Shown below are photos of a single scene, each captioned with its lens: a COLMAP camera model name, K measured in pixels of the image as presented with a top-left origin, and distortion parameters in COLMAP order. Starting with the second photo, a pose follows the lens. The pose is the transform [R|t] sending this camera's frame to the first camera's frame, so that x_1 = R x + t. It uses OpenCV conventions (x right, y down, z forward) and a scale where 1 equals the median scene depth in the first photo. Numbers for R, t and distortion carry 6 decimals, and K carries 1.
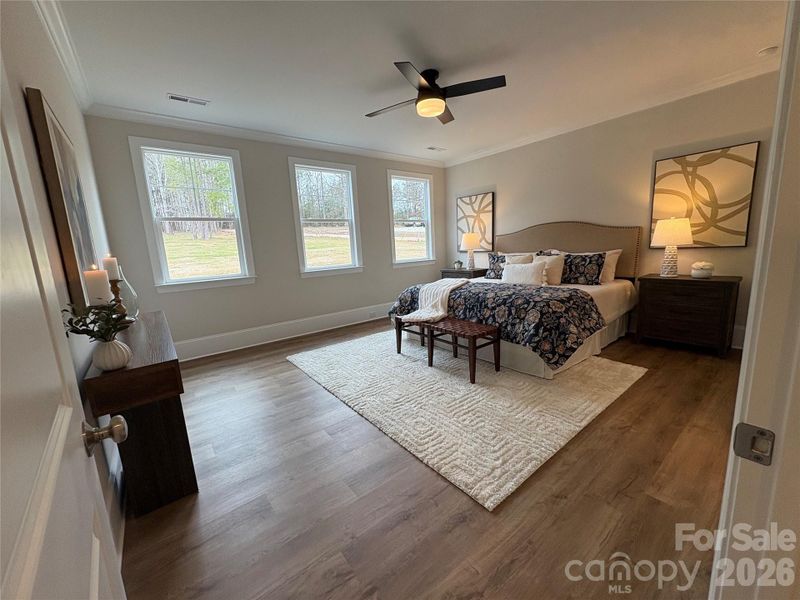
lens RADIAL K [[321.0, 0, 396.1], [0, 321.0, 298.5], [0, 0, 1]] dist [-0.003741, -0.000040]
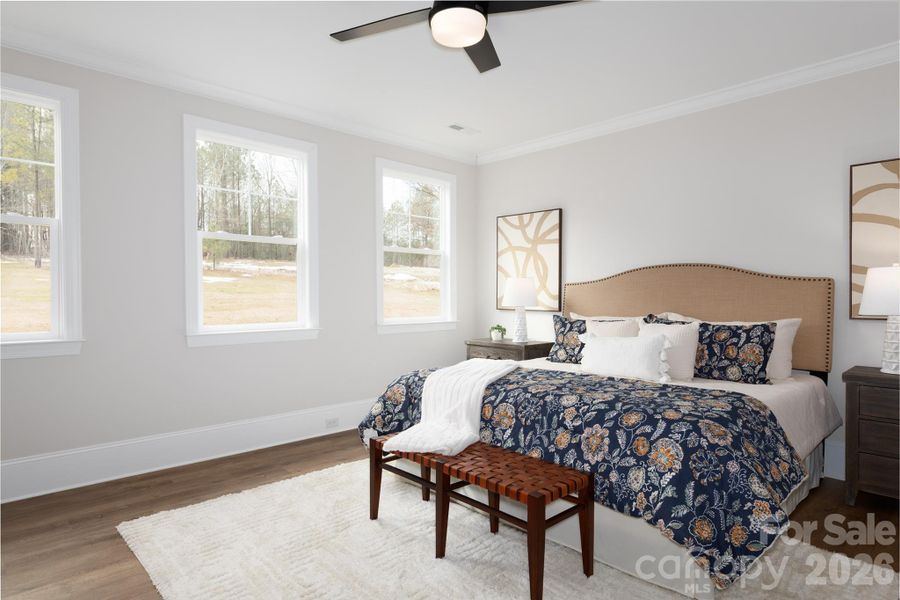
lens RADIAL K [[528.2, 0, 450.0], [0, 528.2, 298.7], [0, 0, 1]] dist [-0.002479, -0.001473]
pose [[0.992898, 0.049926, 0.107983, 0.020791], [-0.031860, 0.986115, -0.162977, -0.022261], [-0.114620, 0.158379, 0.980703, 0.193506]]
